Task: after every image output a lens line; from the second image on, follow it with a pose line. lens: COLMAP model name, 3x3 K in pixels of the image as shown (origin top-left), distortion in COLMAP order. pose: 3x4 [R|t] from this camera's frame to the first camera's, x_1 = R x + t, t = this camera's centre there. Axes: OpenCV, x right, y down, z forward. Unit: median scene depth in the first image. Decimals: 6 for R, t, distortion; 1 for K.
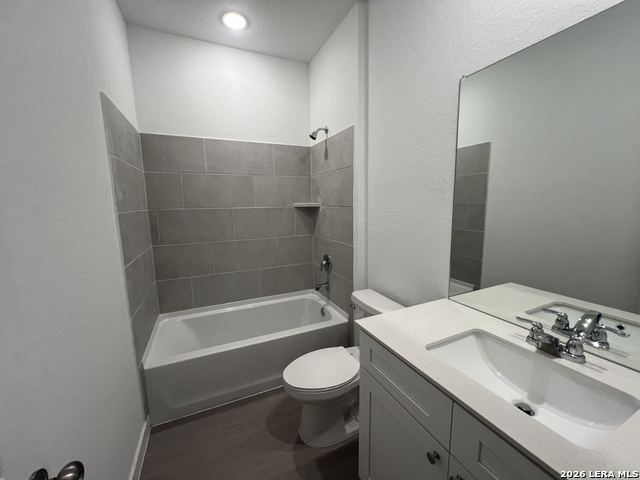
lens RADIAL K [[255.5, 0, 319.4], [0, 255.5, 238.9], [0, 0, 1]] dist [-0.000704, 0.000066]
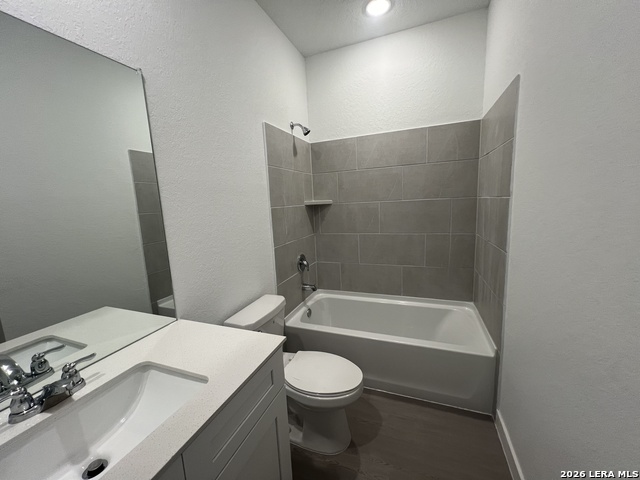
lens RADIAL K [[262.9, 0, 320.0], [0, 262.9, 240.0], [0, 0, 1]] dist [0.000016, -0.000007]
pose [[0.693997, 0.087397, -0.714654, 0.336983], [-0.061052, 0.996174, 0.062537, -0.027321], [0.717385, 0.000230, 0.696677, 0.155998]]
